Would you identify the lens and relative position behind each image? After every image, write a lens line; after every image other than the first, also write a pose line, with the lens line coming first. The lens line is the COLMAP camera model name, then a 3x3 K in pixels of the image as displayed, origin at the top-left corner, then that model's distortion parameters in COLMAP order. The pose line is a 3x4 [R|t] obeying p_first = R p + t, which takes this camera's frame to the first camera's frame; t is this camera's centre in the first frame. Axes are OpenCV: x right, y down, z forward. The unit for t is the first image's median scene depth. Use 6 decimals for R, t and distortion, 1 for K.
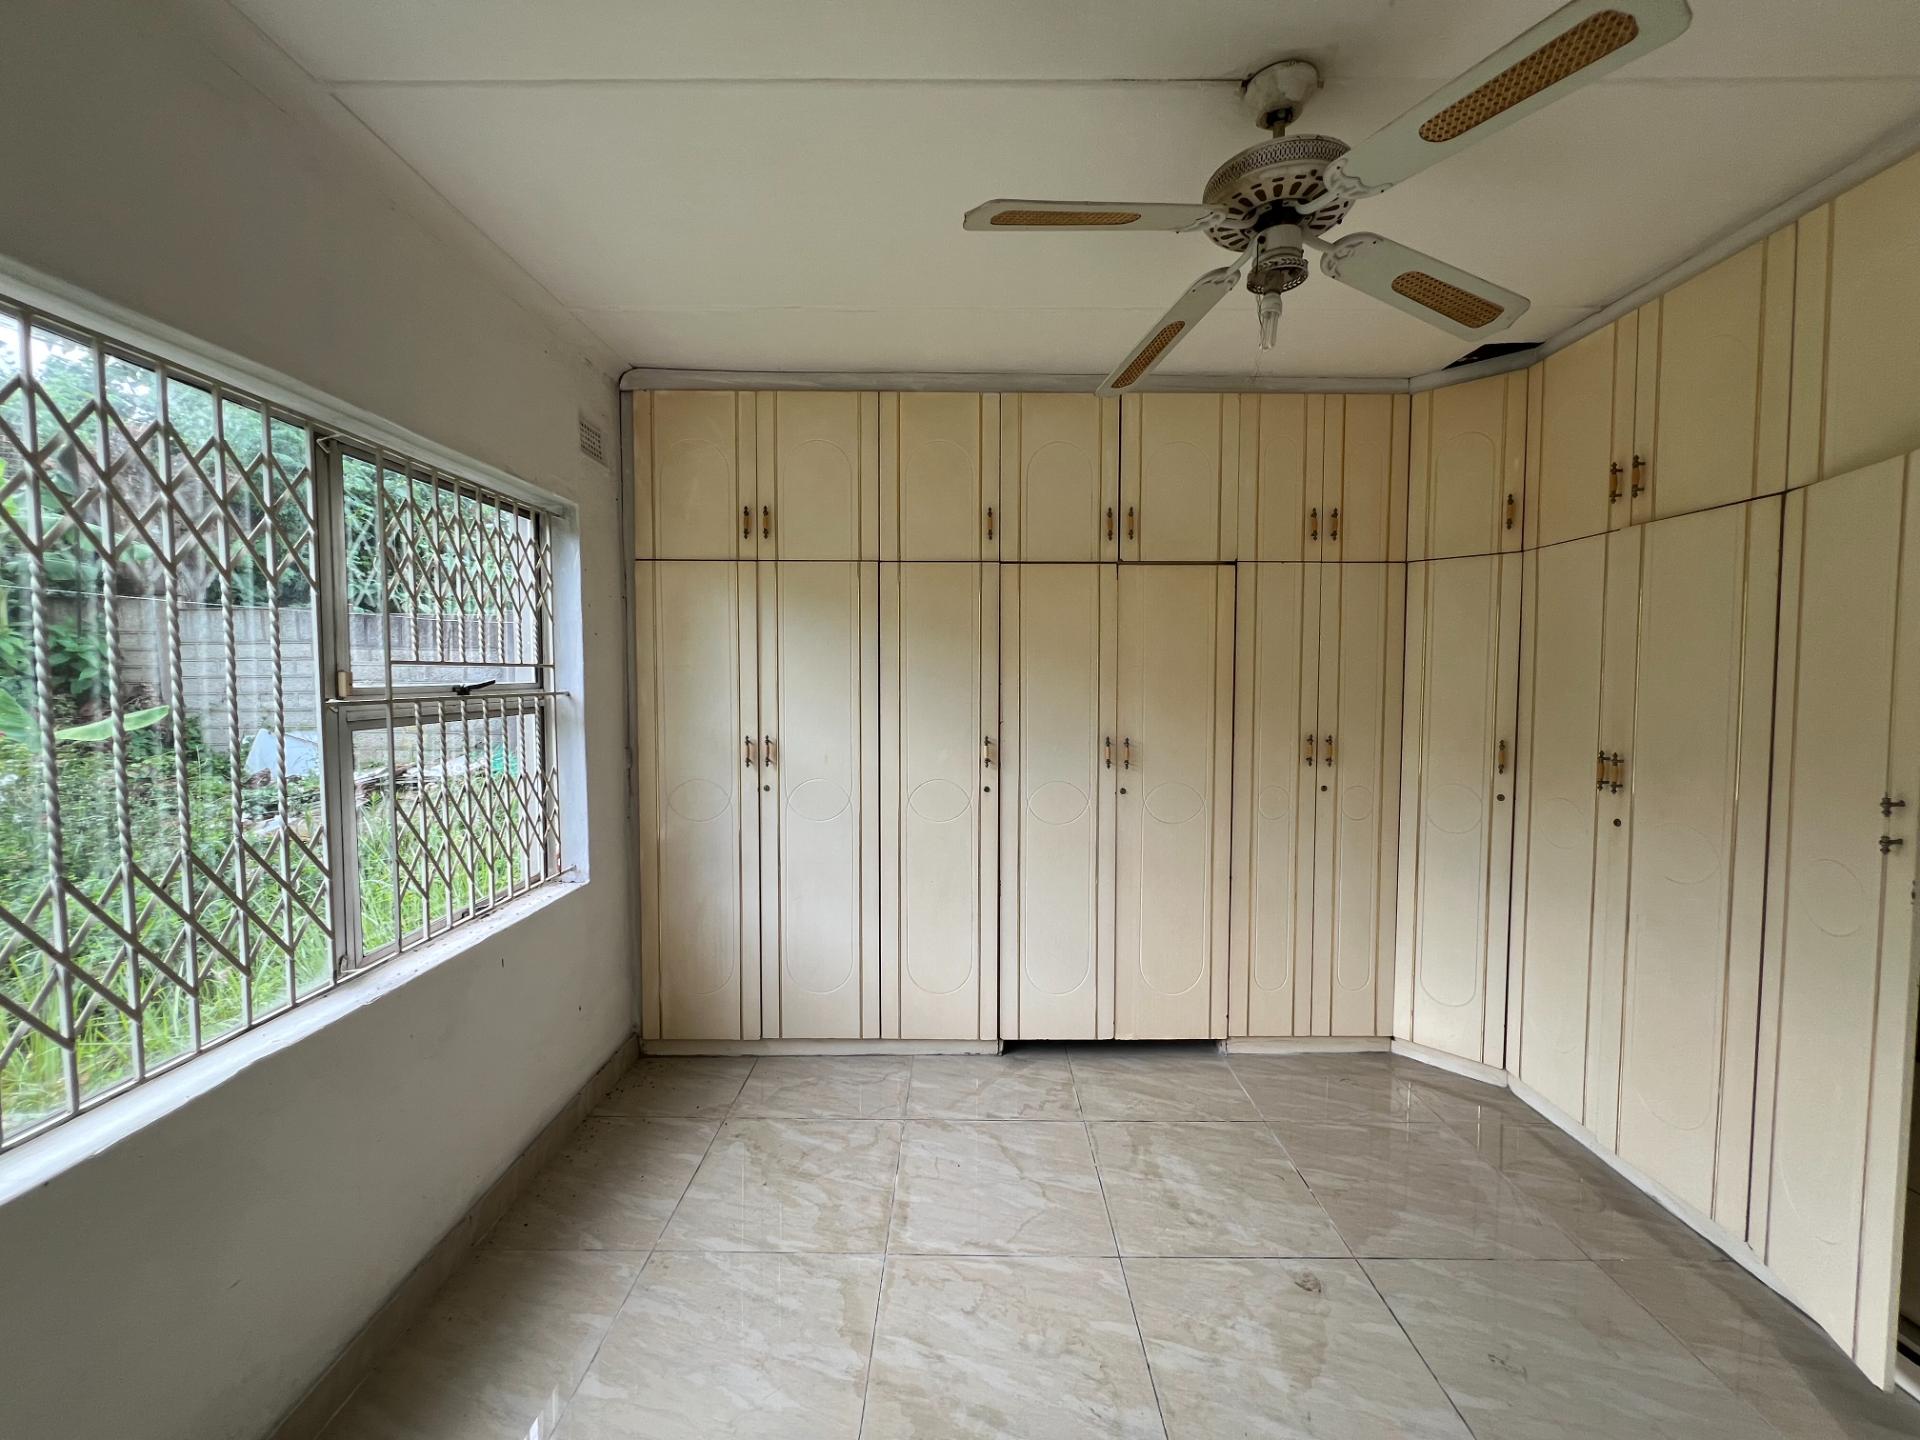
lens RADIAL K [[776.8, 0, 961.3], [0, 776.8, 706.6], [0, 0, 1]] dist [-0.000956, 0.000055]
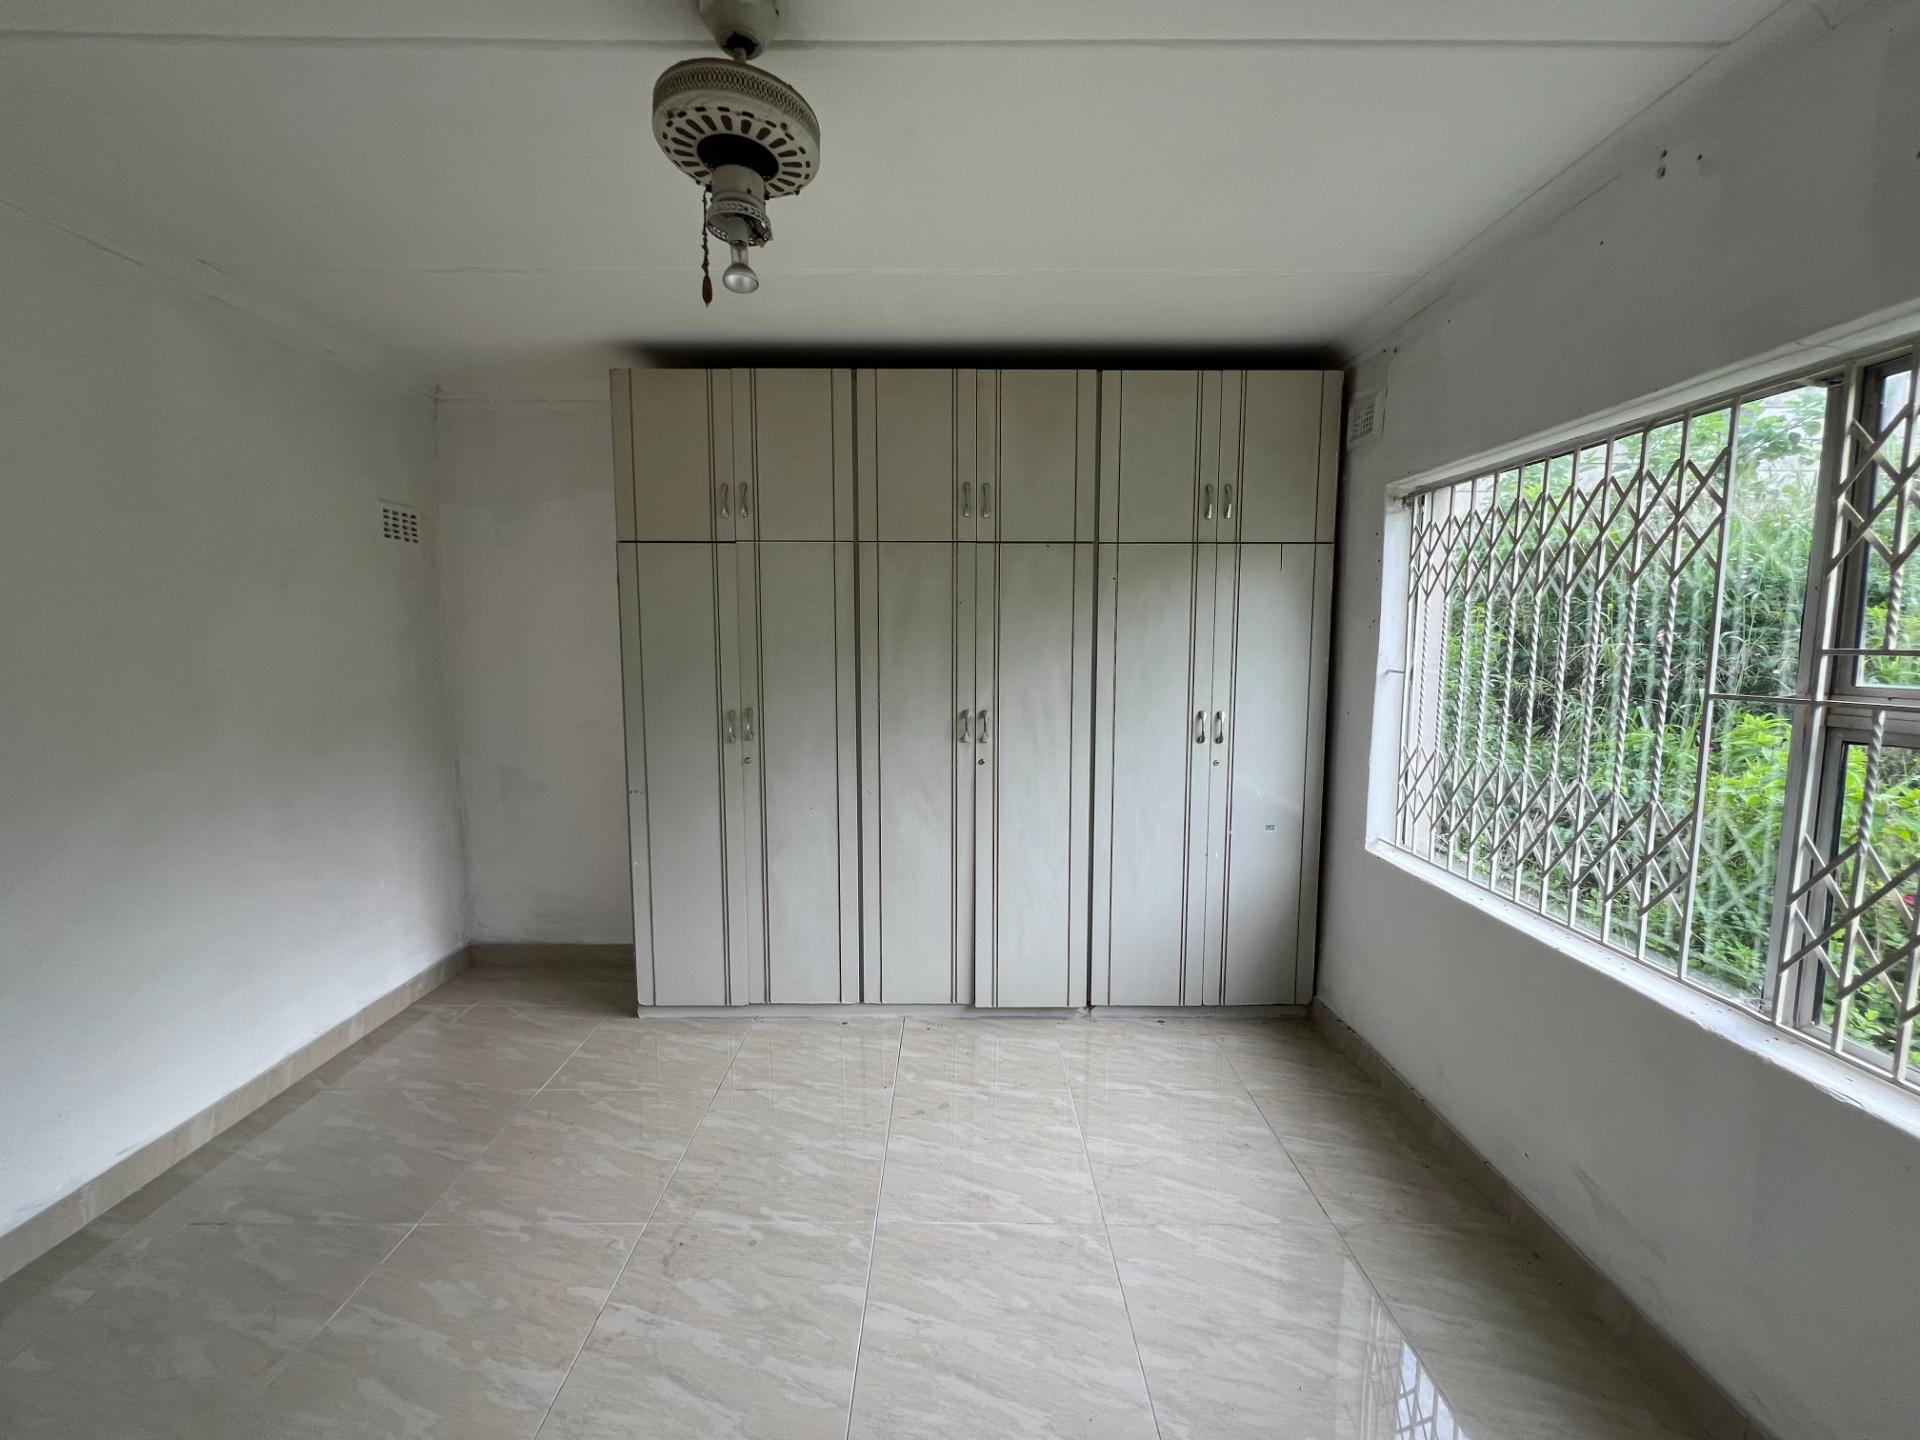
lens RADIAL K [[768.2, 0, 960.0], [0, 768.2, 720.0], [0, 0, 1]] dist [0.034904, 0.000020]
pose [[0.999927, -0.001643, 0.011966, 0.272267], [0.001127, 0.999076, 0.042970, 0.004816], [-0.012026, -0.042953, 0.999005, 0.002965]]
